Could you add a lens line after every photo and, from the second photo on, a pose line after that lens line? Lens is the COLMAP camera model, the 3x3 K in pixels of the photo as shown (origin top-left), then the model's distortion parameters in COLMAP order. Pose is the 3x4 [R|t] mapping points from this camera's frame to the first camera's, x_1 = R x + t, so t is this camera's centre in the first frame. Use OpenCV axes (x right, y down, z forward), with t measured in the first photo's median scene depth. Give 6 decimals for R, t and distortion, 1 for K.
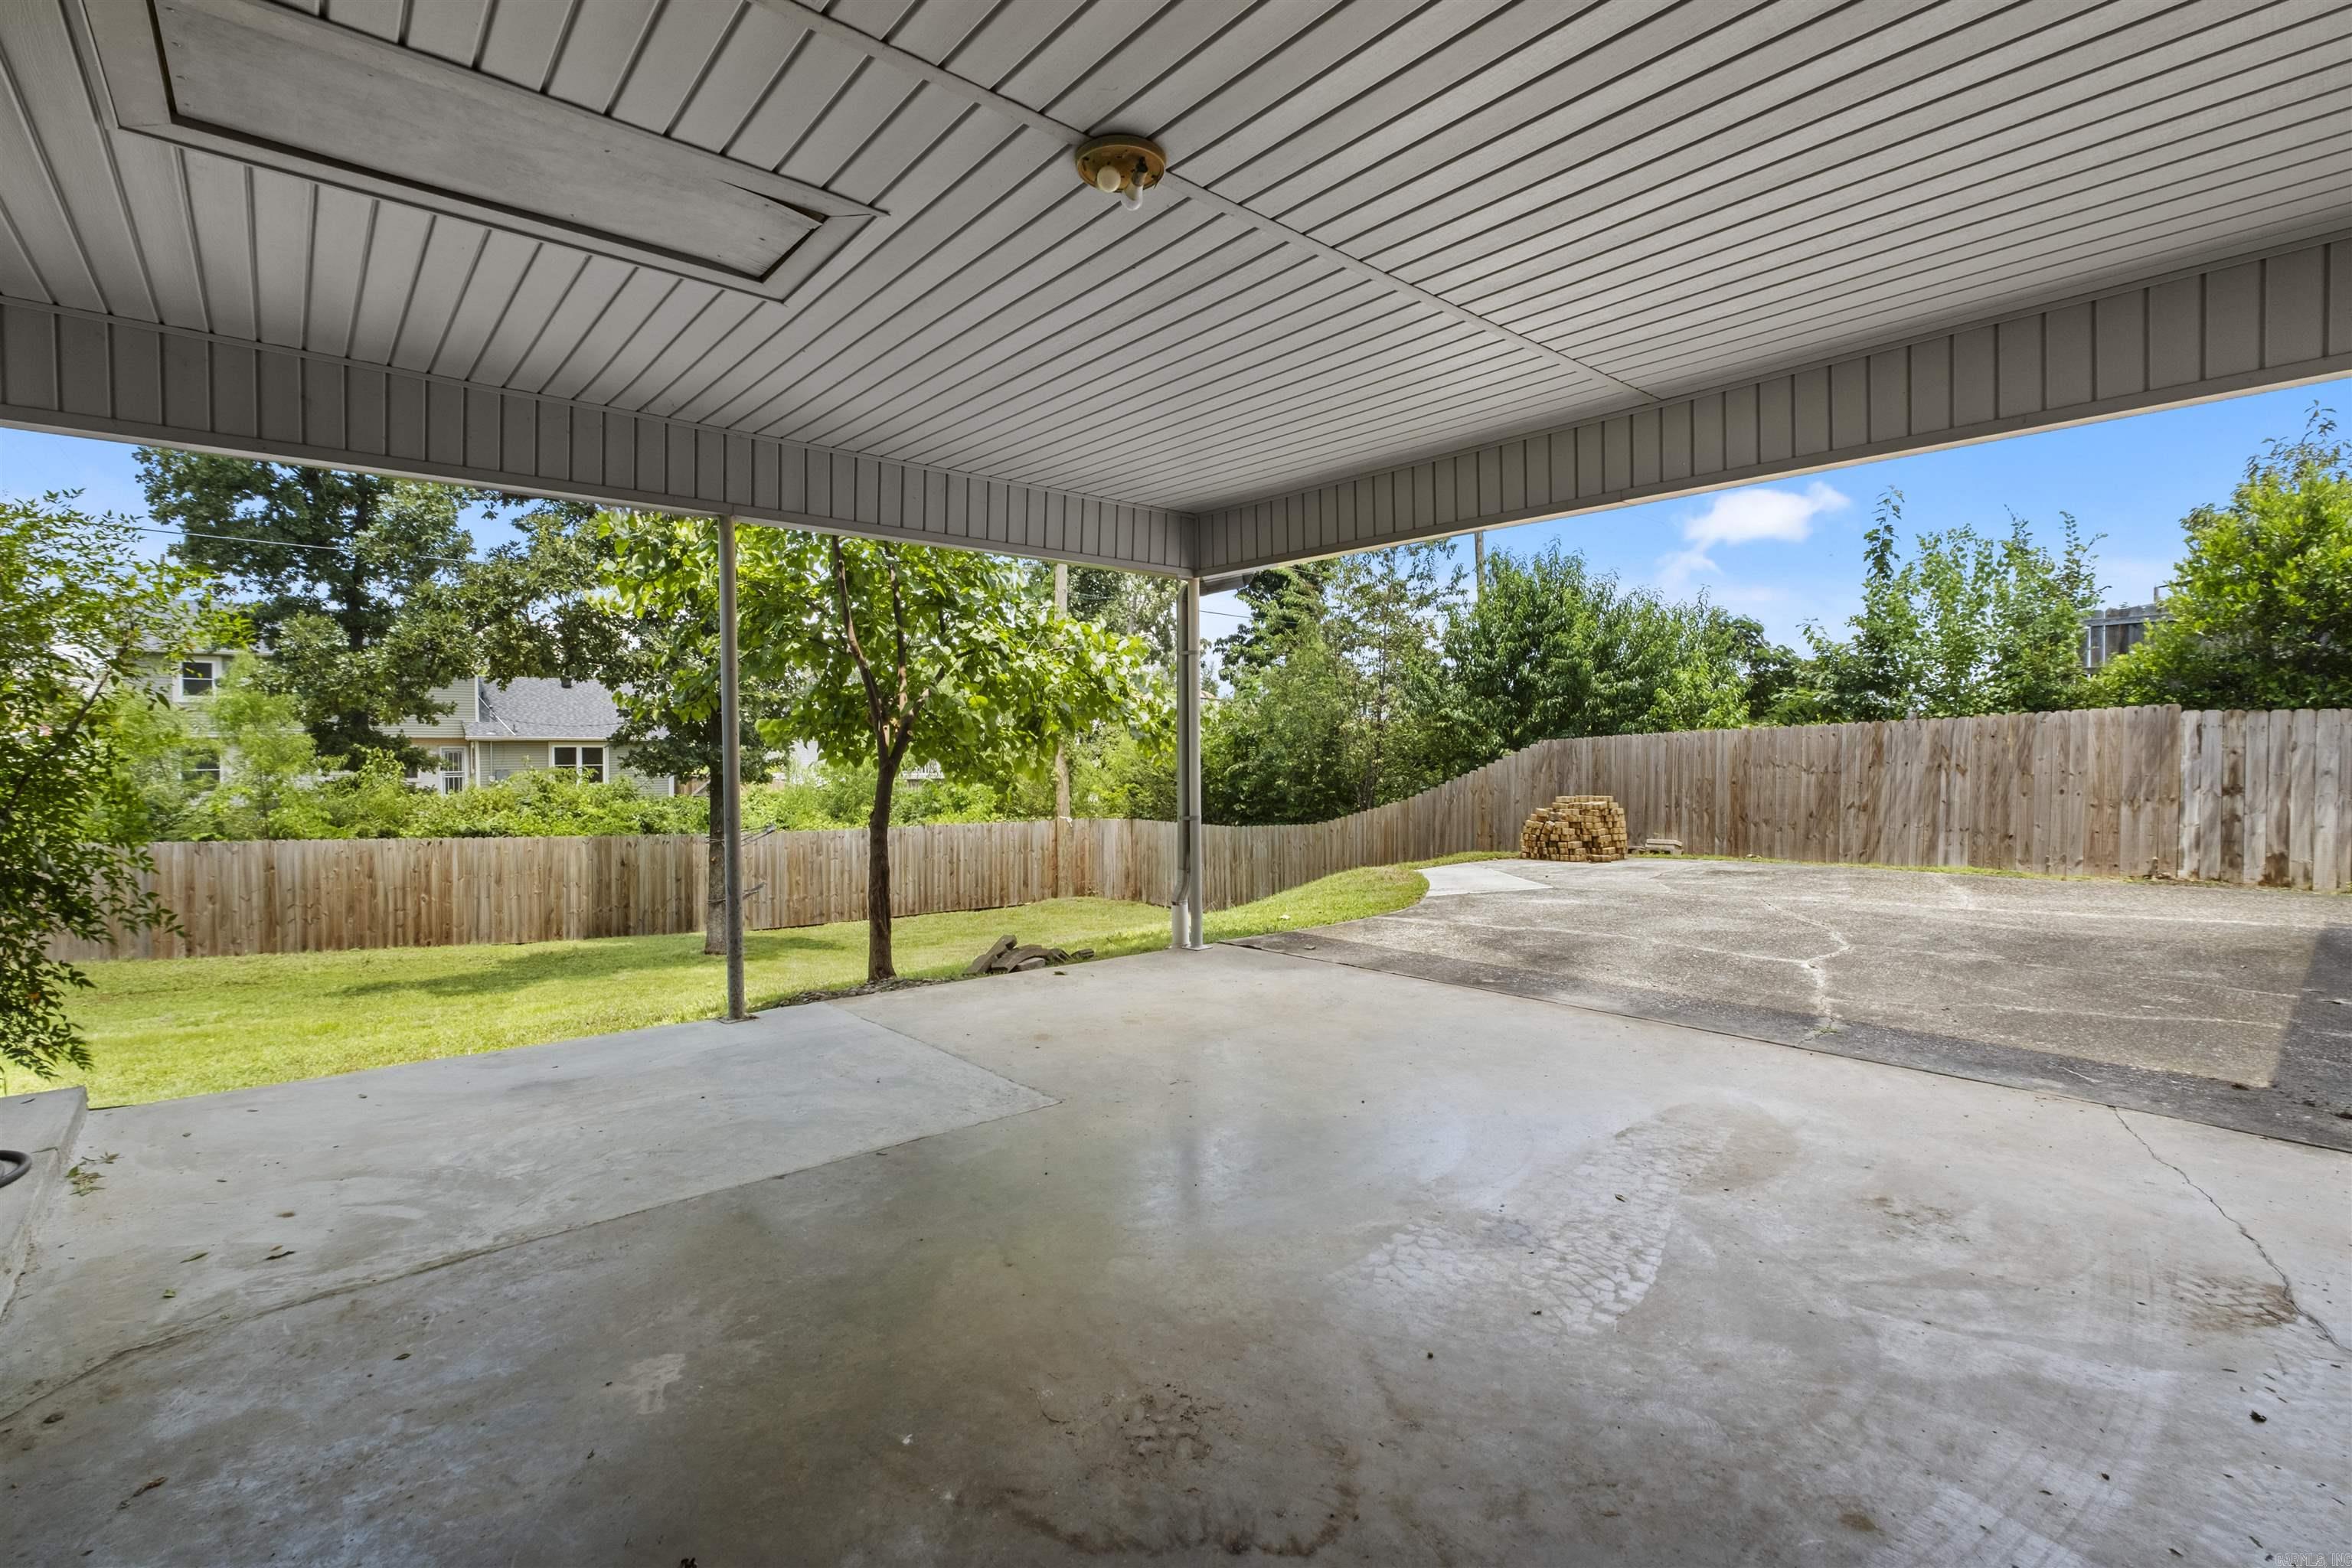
lens RADIAL K [[1049.5, 0, 1147.7], [0, 1049.5, 762.6], [0, 0, 1]] dist [-0.005005, -0.000023]
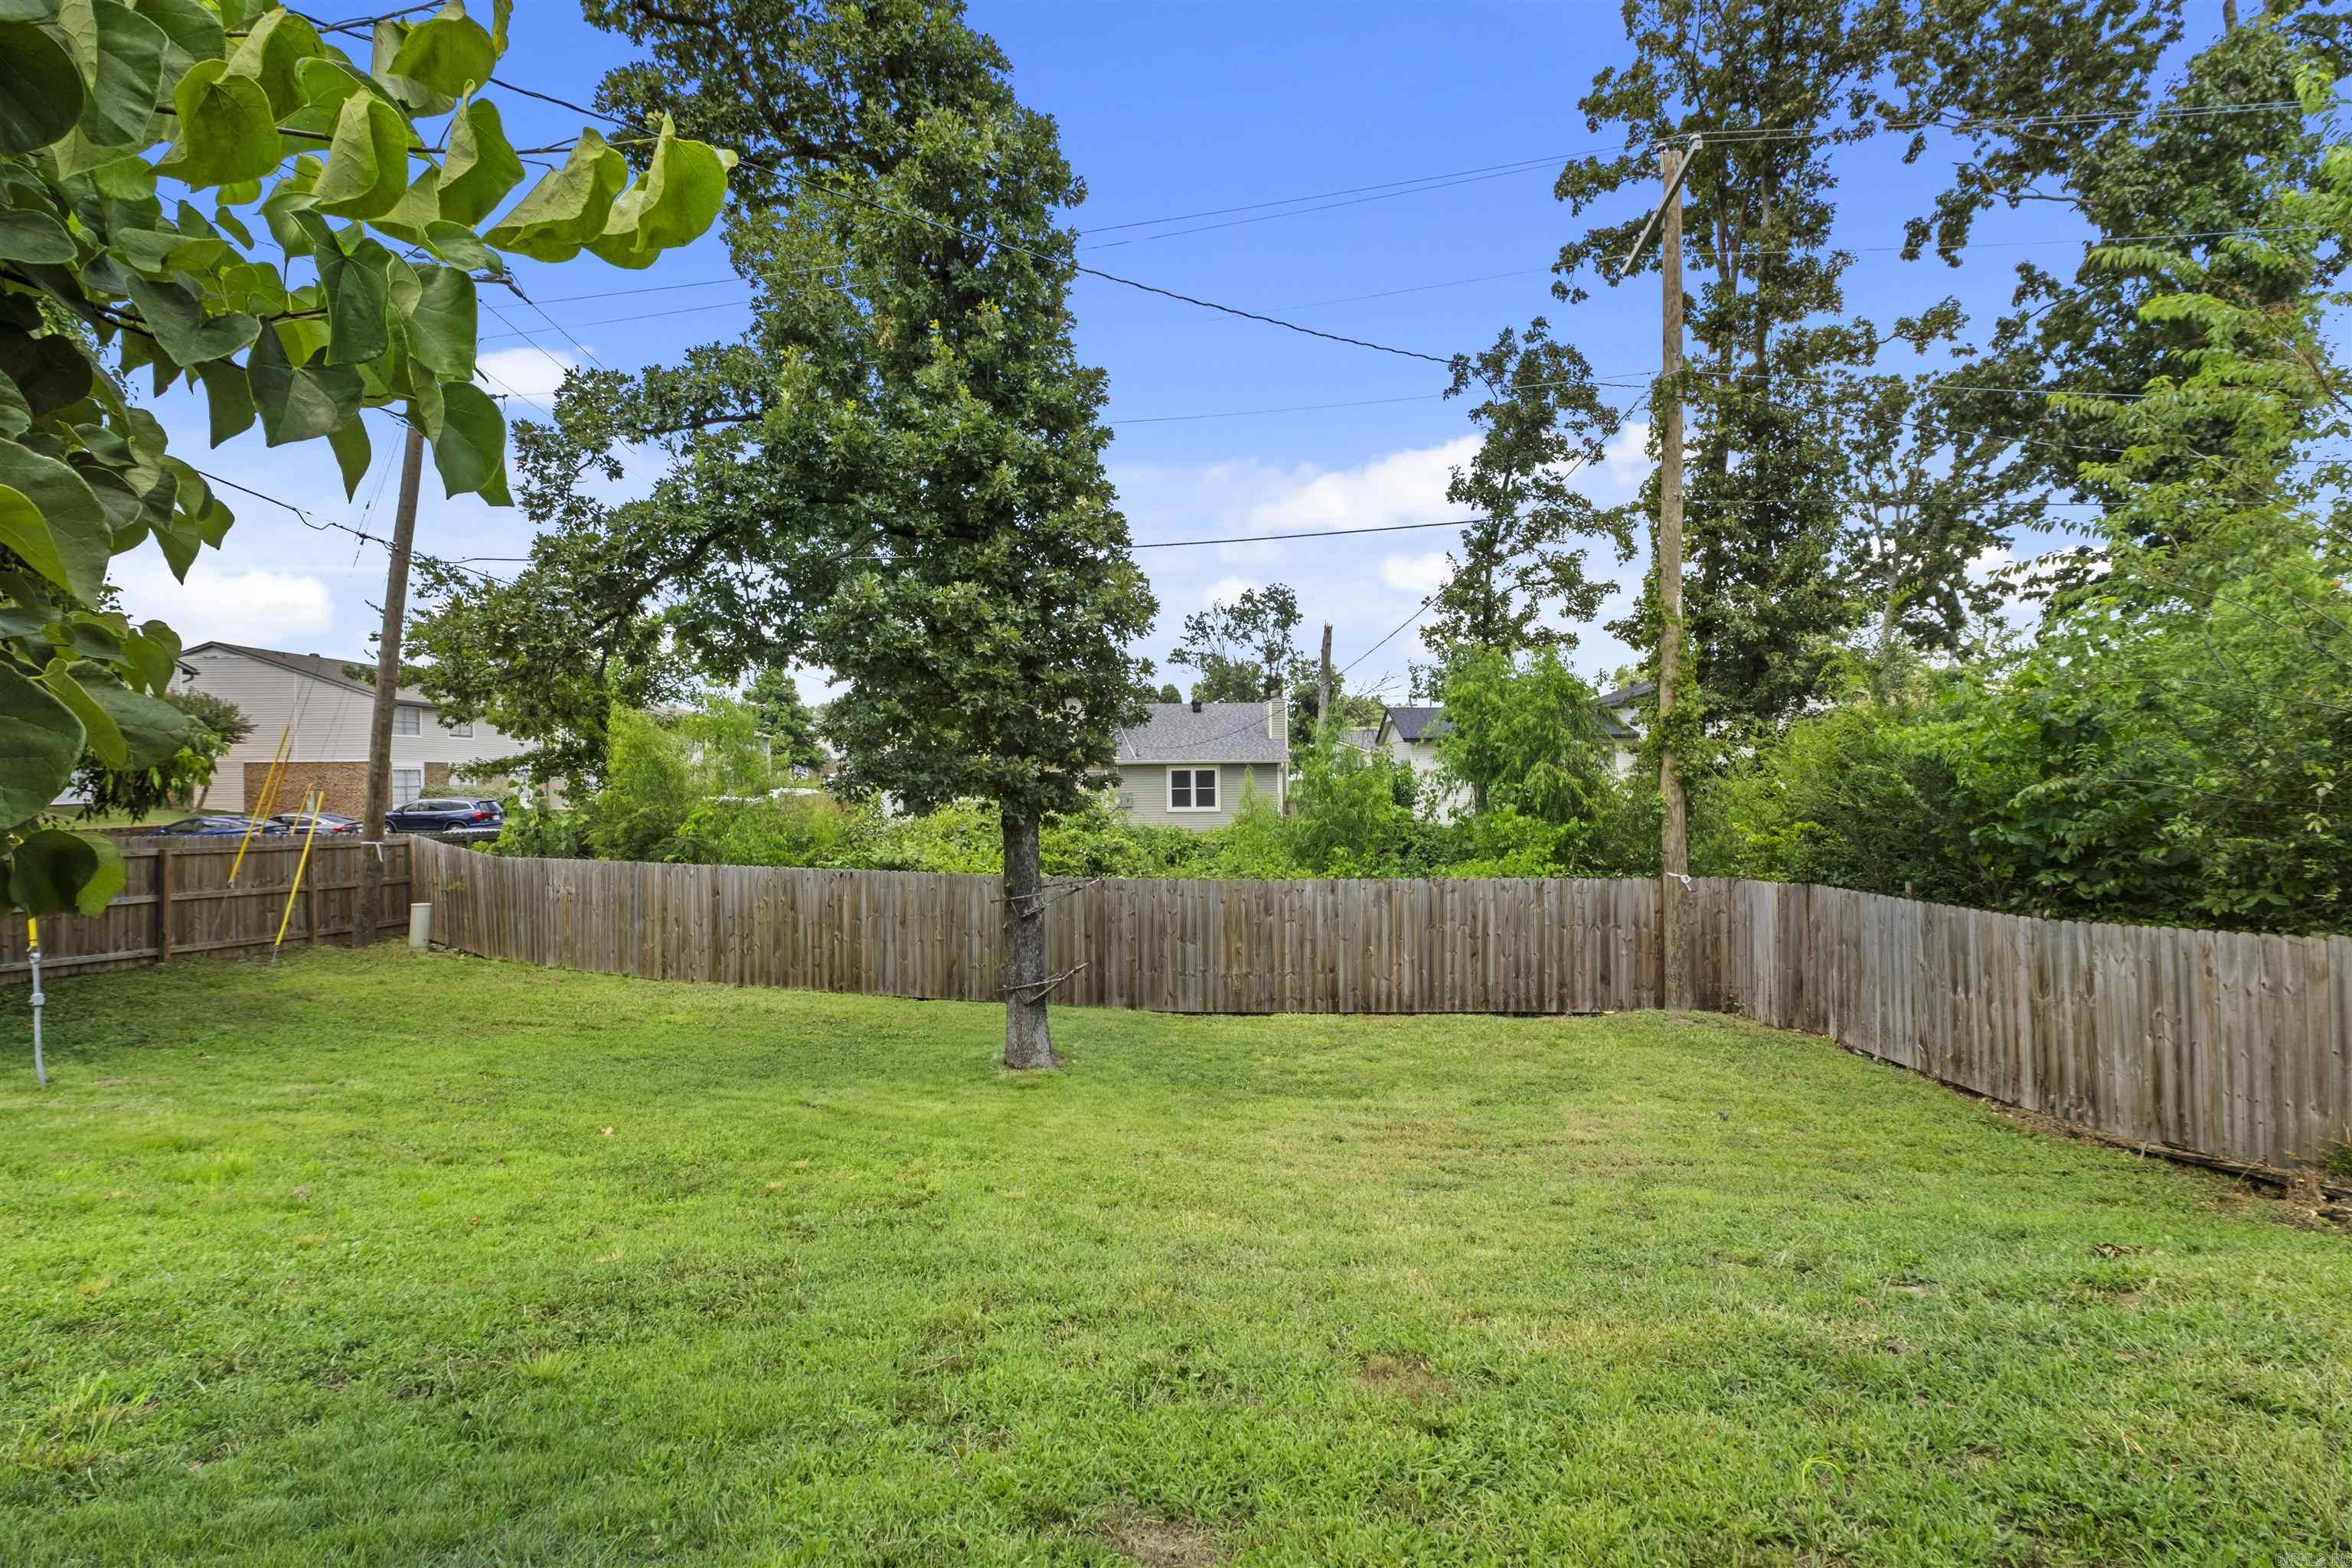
lens RADIAL K [[1032.3, 0, 1169.1], [0, 1032.3, 780.0], [0, 0, 1]] dist [-0.002852, -0.000380]
pose [[0.797356, -0.003688, -0.603498, 0.046803], [0.000015, 0.999981, -0.006091, 0.002387], [0.603509, 0.004847, 0.797341, 0.380652]]
